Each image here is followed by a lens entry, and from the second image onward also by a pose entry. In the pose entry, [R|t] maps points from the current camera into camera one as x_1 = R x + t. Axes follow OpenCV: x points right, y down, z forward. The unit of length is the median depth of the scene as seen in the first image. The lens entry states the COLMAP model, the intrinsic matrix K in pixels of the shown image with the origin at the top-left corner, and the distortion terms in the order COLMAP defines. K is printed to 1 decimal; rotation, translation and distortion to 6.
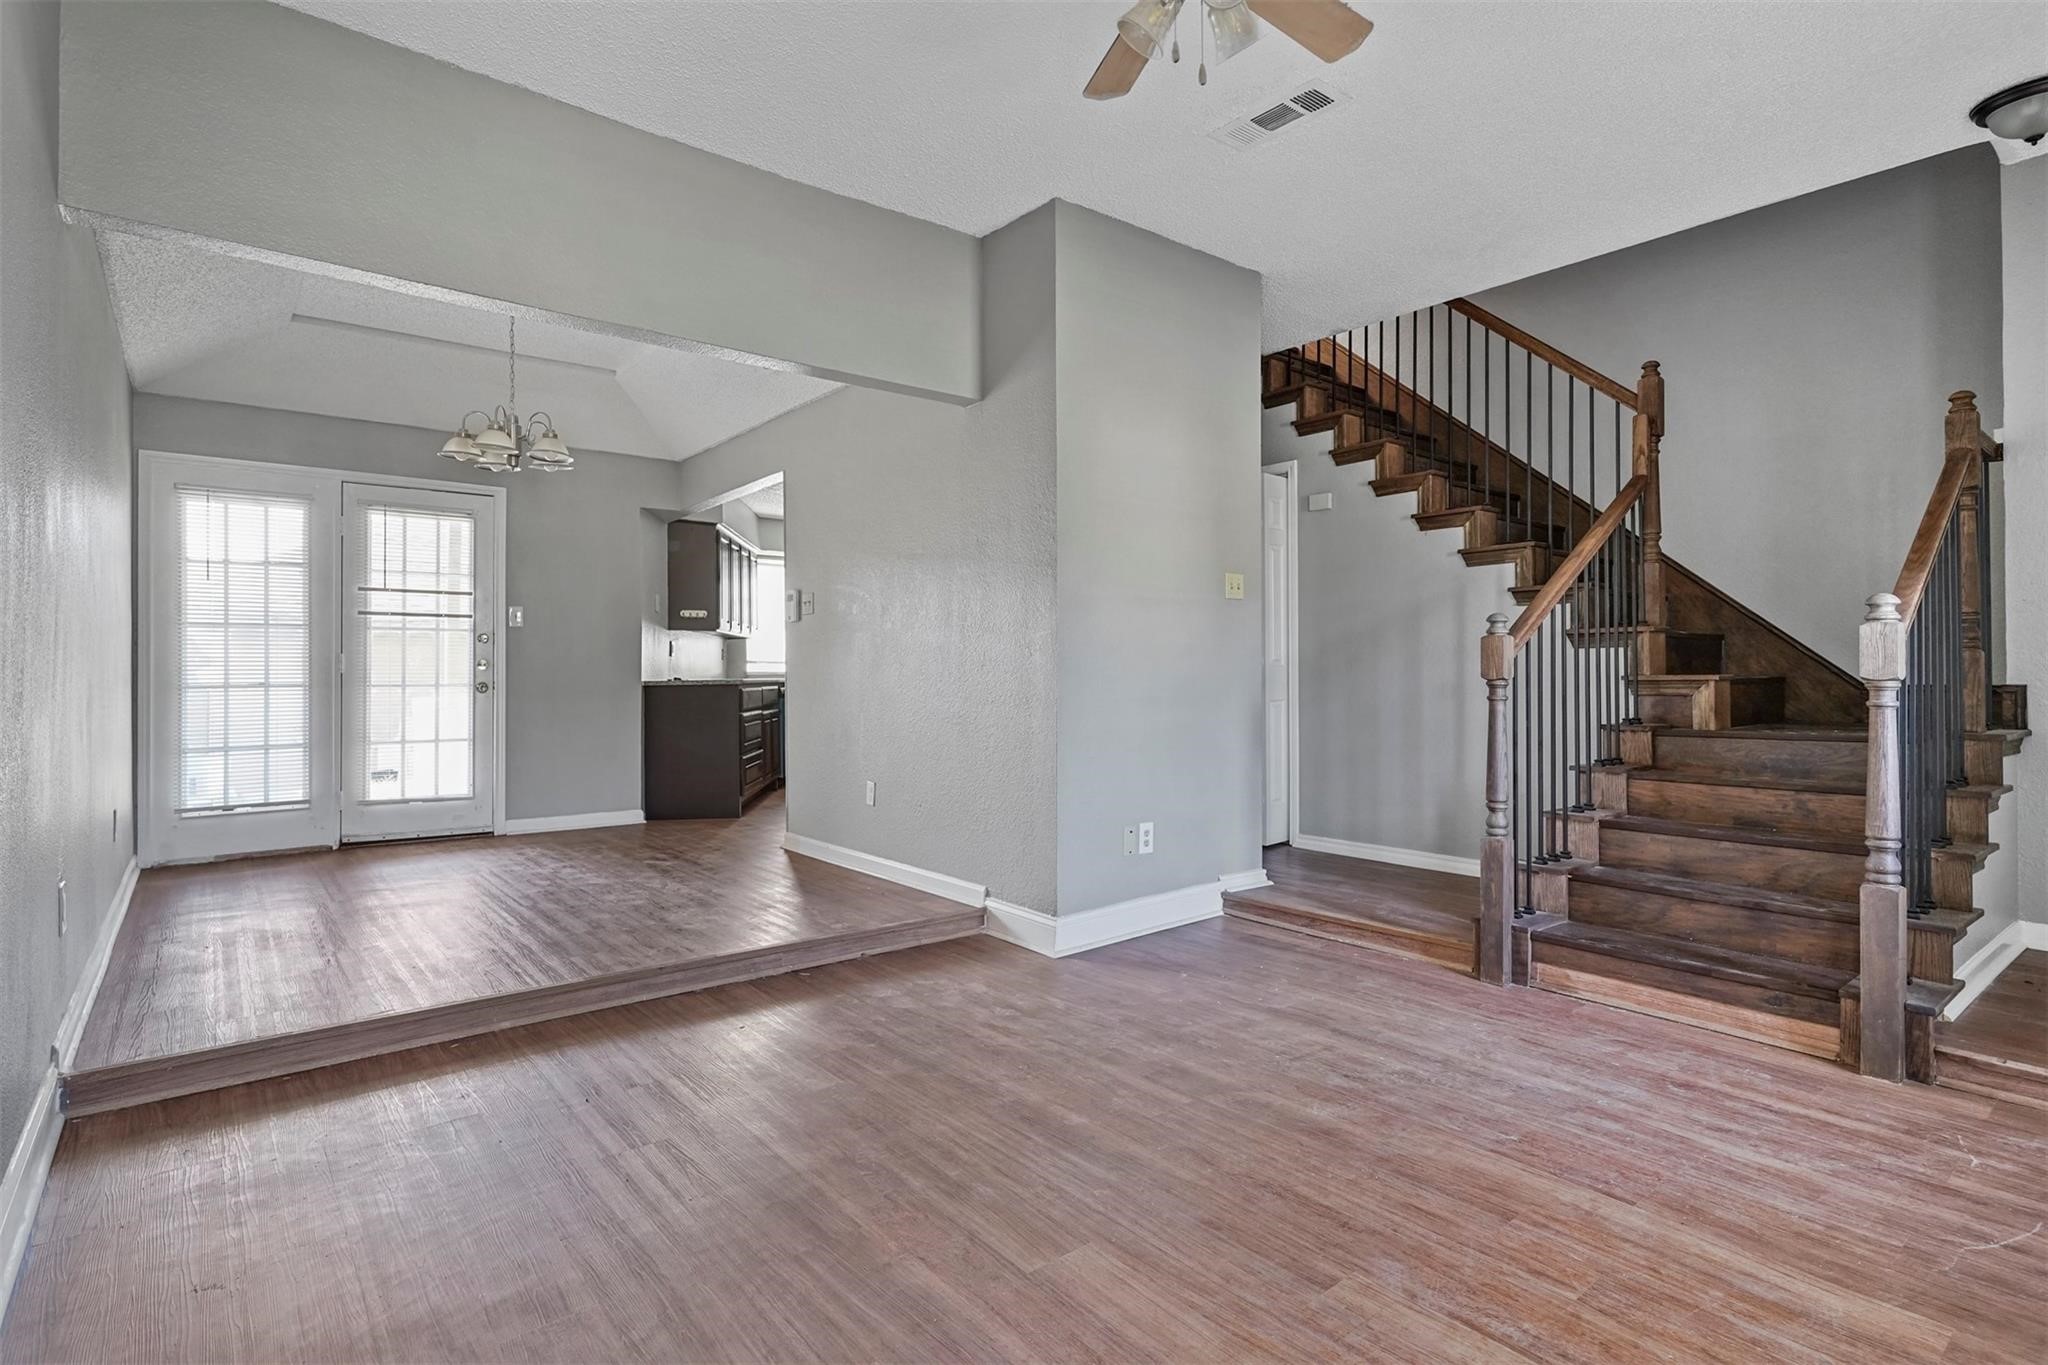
lens RADIAL K [[998.0, 0, 989.6], [0, 998.0, 664.0], [0, 0, 1]] dist [-0.001548, 0.000405]
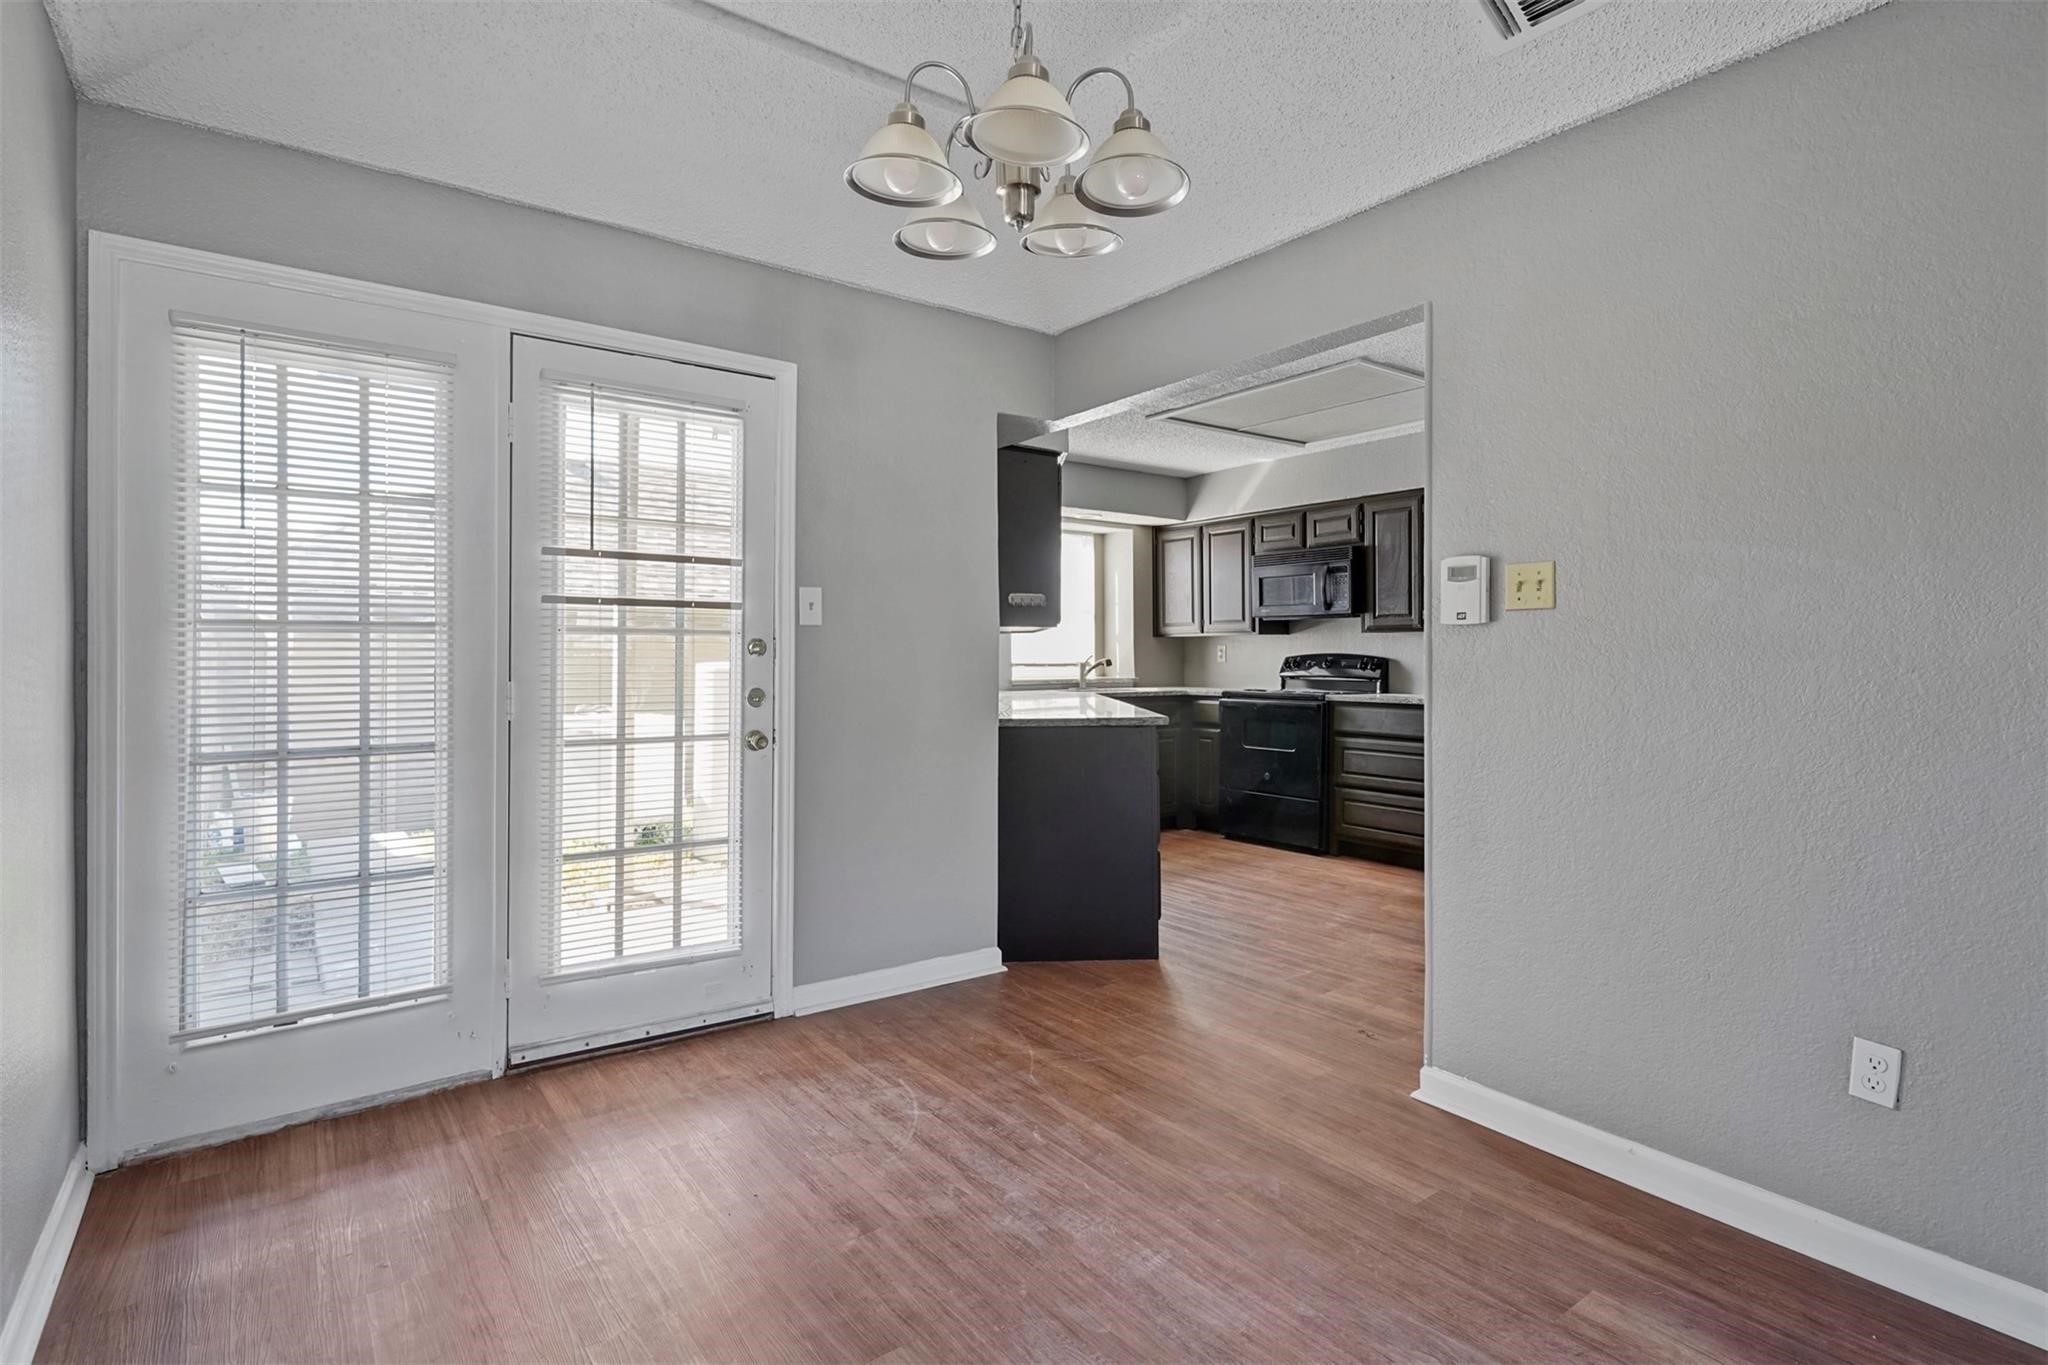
lens RADIAL K [[998.0, 0, 1002.1], [0, 998.0, 650.3], [0, 0, 1]] dist [-0.001548, 0.000405]
pose [[0.999432, 0.007764, -0.032783, -0.610460], [-0.007440, 0.999923, 0.009969, -0.051548], [0.032858, -0.009719, 0.999413, 0.804336]]
